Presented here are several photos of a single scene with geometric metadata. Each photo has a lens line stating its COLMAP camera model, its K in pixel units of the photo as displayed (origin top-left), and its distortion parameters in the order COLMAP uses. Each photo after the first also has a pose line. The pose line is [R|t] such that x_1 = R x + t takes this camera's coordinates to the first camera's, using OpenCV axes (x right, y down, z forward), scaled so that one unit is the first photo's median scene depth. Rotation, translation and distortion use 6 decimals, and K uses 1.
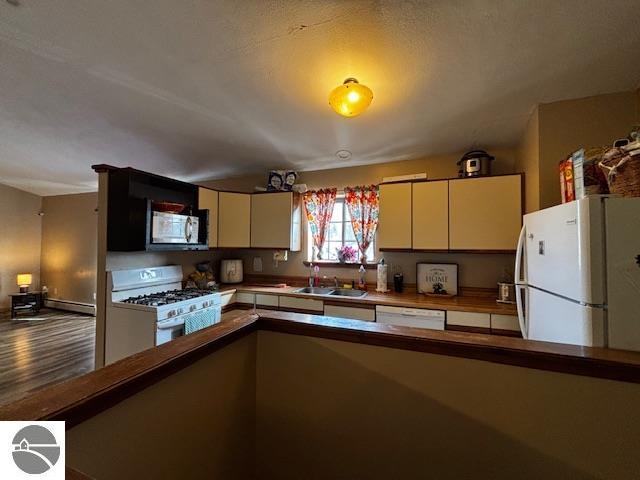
lens RADIAL K [[254.5, 0, 320.0], [0, 254.5, 240.0], [0, 0, 1]] dist [-0.000634, -0.000158]
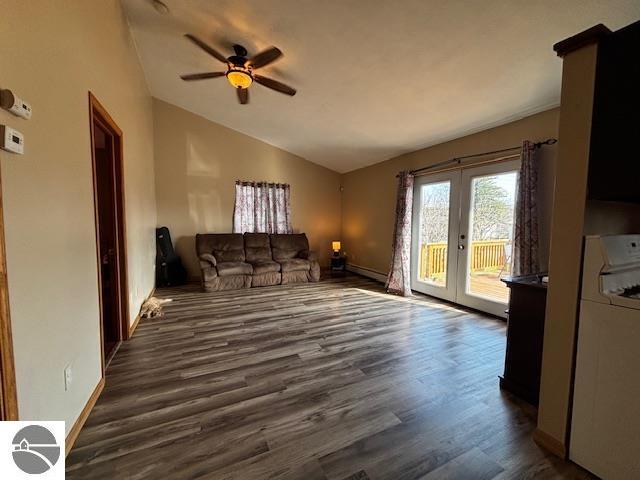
lens RADIAL K [[254.5, 0, 320.0], [0, 254.5, 240.0], [0, 0, 1]] dist [-0.000634, -0.000158]
pose [[0.722299, 0.043895, -0.690187, -0.662086], [0.015237, 0.996731, 0.079337, 0.058972], [0.691413, -0.067822, 0.719269, 0.171742]]
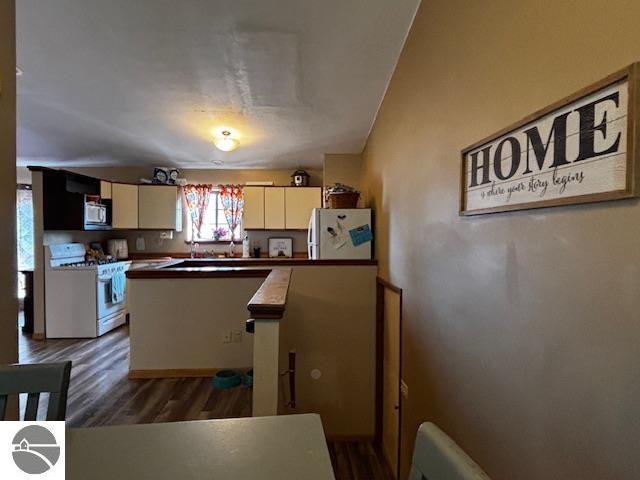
lens RADIAL K [[385.3, 0, 330.9], [0, 385.3, 240.3], [0, 0, 1]] dist [0.002421, 0.001203]
pose [[0.902874, -0.013778, 0.429685, -0.257327], [-0.002399, 0.999309, 0.037084, 0.013833], [-0.429899, -0.034513, 0.902217, -1.165362]]
